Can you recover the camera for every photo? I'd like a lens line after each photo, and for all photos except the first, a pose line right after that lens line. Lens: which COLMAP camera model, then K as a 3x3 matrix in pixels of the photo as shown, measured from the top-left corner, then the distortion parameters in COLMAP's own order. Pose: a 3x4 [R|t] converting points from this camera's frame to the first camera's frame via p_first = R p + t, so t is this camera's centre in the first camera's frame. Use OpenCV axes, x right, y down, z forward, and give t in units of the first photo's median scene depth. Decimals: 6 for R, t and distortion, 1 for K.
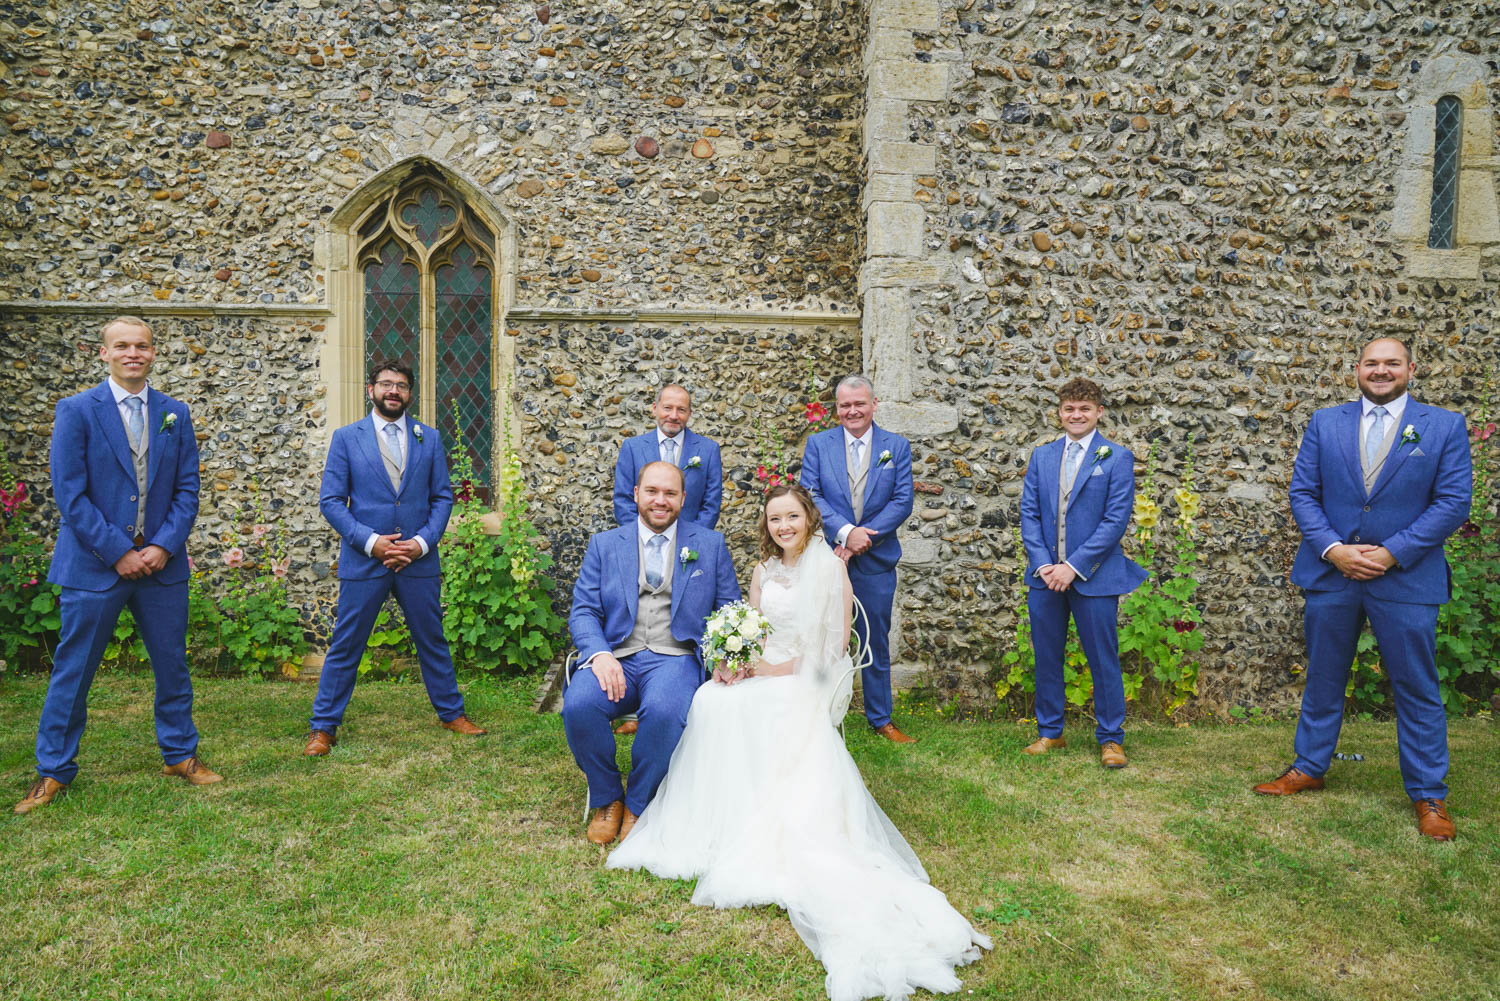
lens RADIAL K [[1012.0, 0, 765.8], [0, 1012.0, 499.9], [0, 0, 1]] dist [-0.119651, 0.049259]
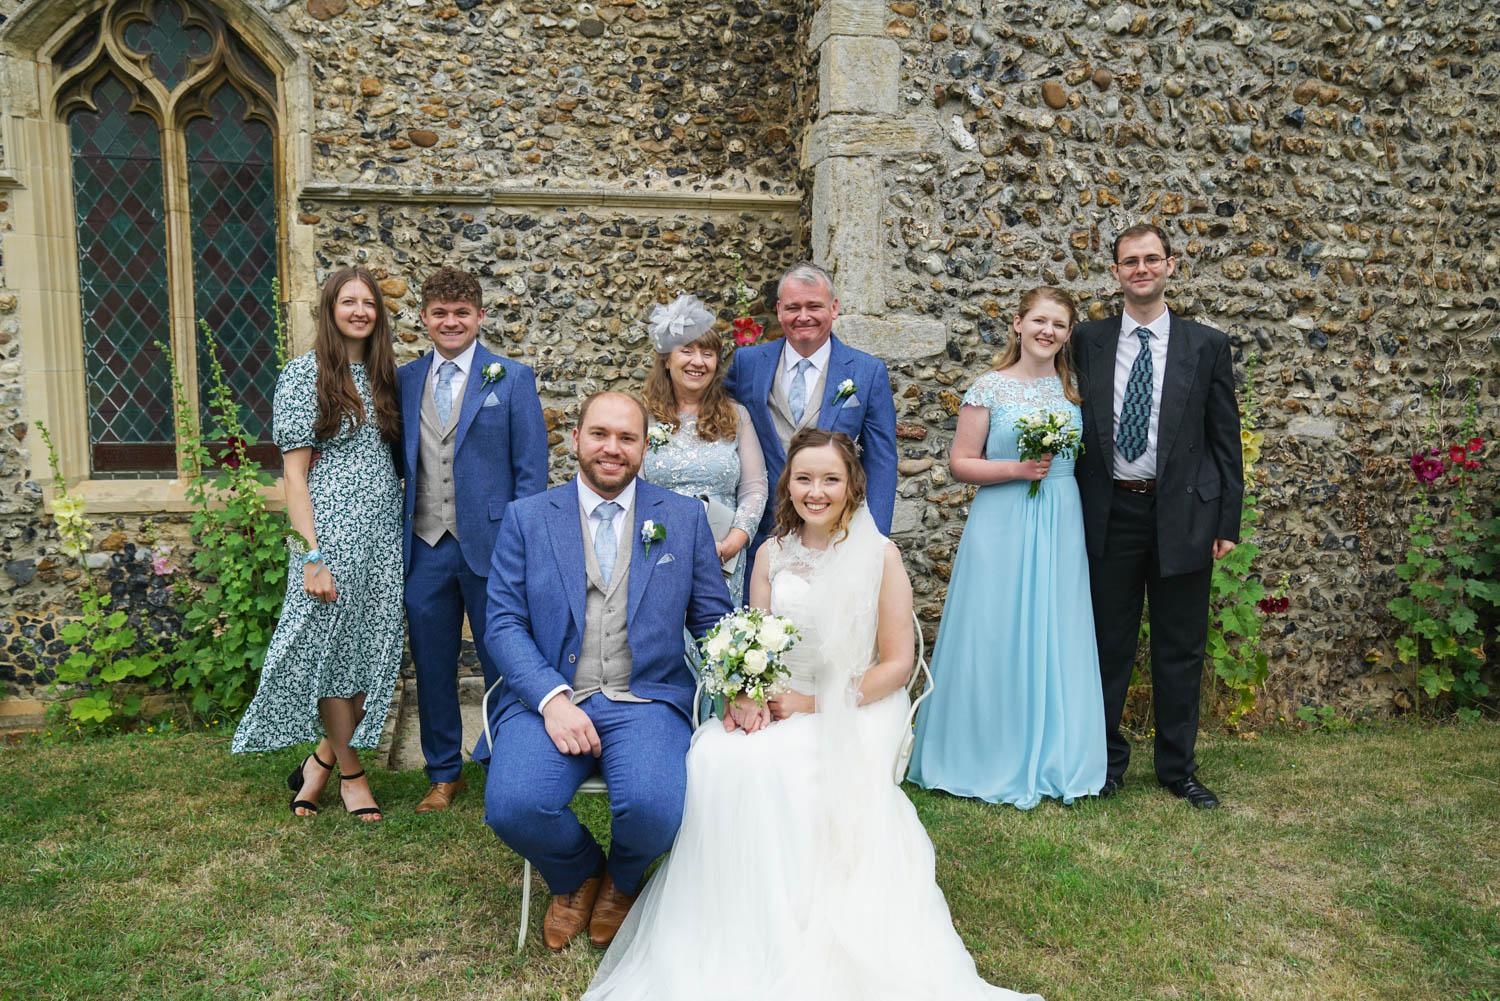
lens RADIAL K [[1257.6, 0, 763.8], [0, 1257.6, 500.8], [0, 0, 1]] dist [-0.067580, 0.115073]
pose [[0.989111, -0.028285, 0.144430, -0.075978], [0.022411, 0.998861, 0.042135, -0.001903], [-0.145457, -0.038439, 0.988618, 0.099120]]
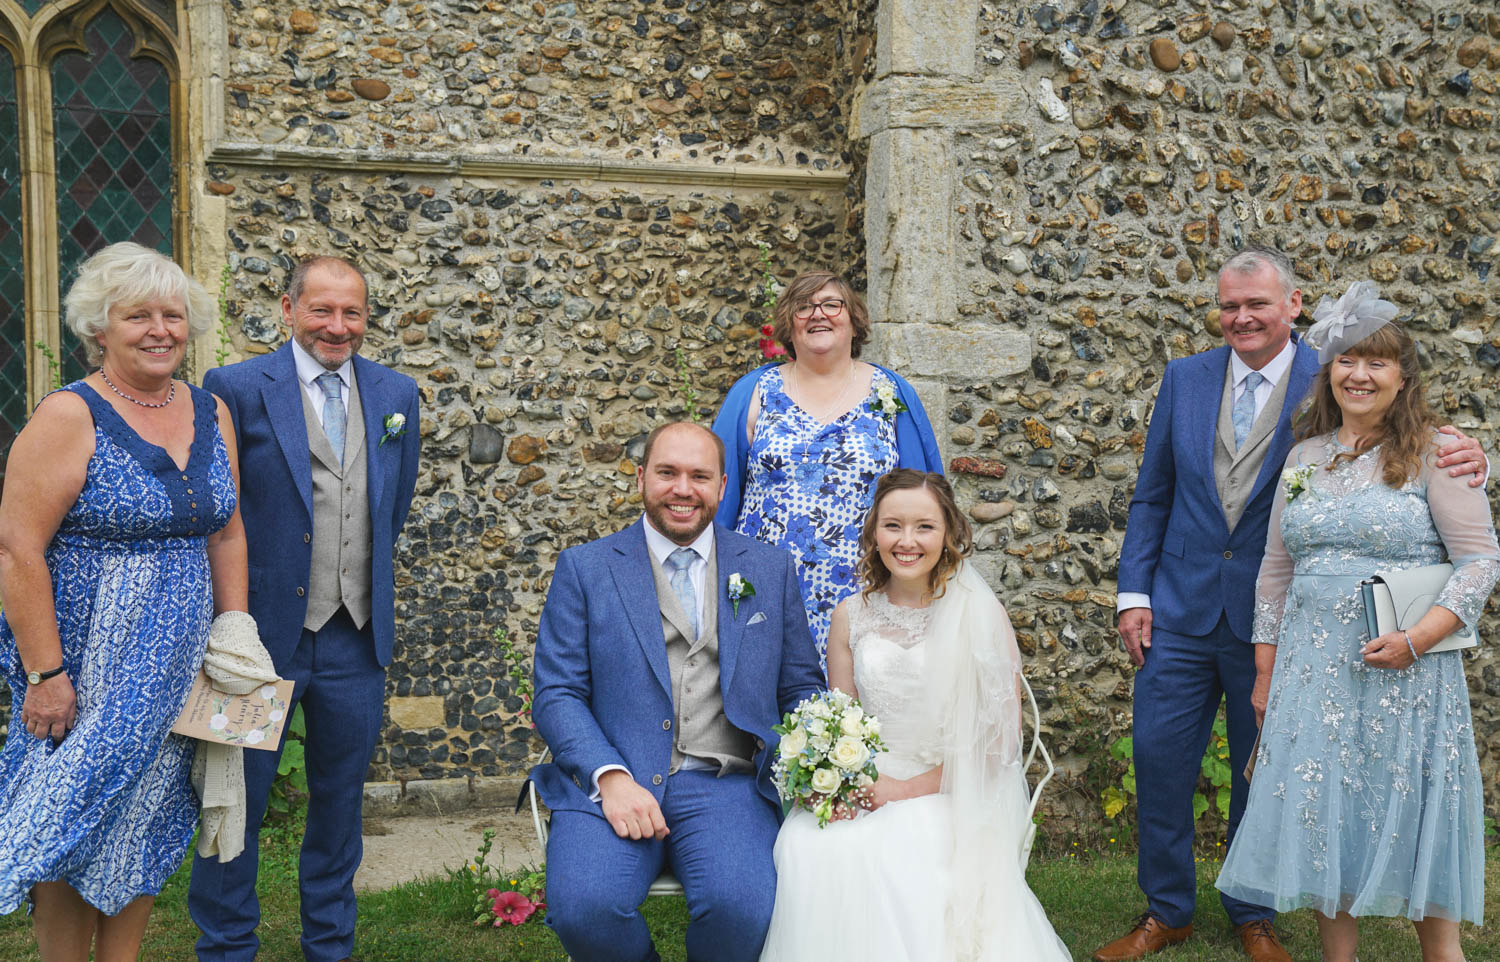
lens RADIAL K [[1751.5, 0, 839.0], [0, 1751.5, 476.3], [0, 0, 1]] dist [0.055661, 0.000000]
pose [[0.977845, -0.014896, 0.208800, -0.135298], [0.015986, 0.999866, -0.003531, -0.004090], [-0.208719, 0.006791, 0.977952, 0.004419]]
